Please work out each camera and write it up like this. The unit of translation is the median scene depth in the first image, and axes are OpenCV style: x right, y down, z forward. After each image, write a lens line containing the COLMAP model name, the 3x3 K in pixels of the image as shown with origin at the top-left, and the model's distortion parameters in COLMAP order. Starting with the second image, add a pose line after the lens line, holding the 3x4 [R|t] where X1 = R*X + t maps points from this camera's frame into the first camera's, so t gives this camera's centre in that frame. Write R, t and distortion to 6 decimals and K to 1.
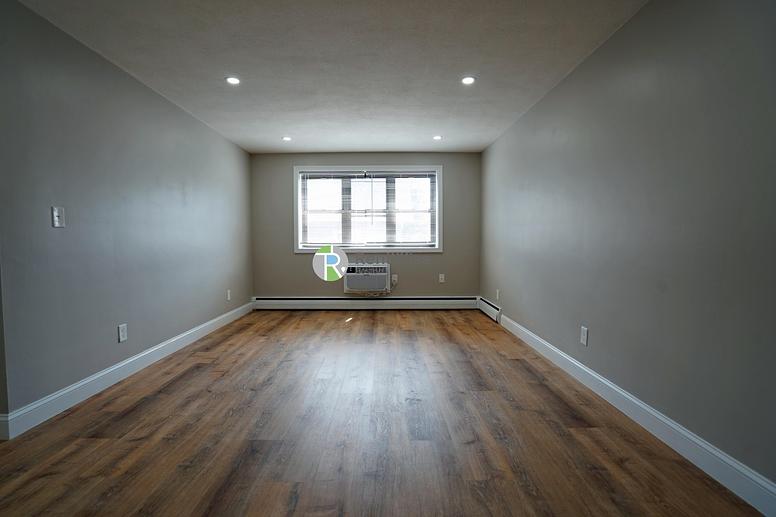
lens RADIAL K [[373.6, 0, 382.2], [0, 373.6, 250.4], [0, 0, 1]] dist [-0.036397, 0.014252]
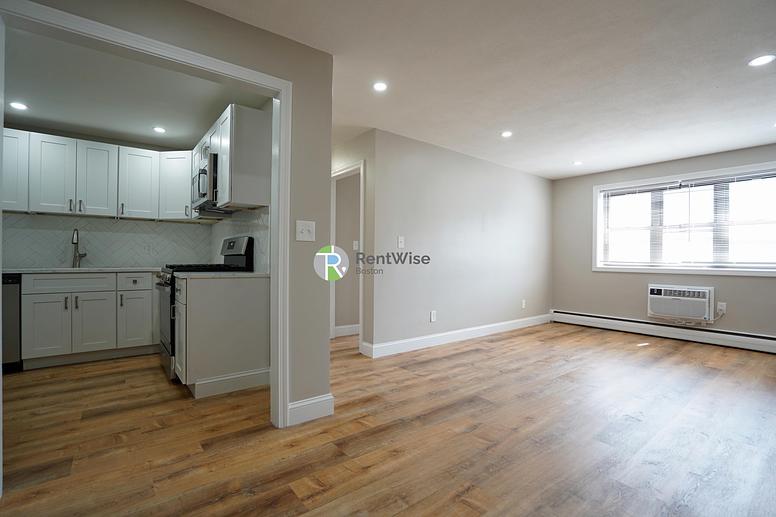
lens RADIAL K [[373.6, 0, 385.1], [0, 373.6, 254.4], [0, 0, 1]] dist [-0.036397, 0.014252]
pose [[0.615742, 0.002294, -0.787945, 0.286870], [-0.033447, 0.999171, -0.023228, 0.005241], [0.787238, 0.040657, 0.615308, -0.094849]]
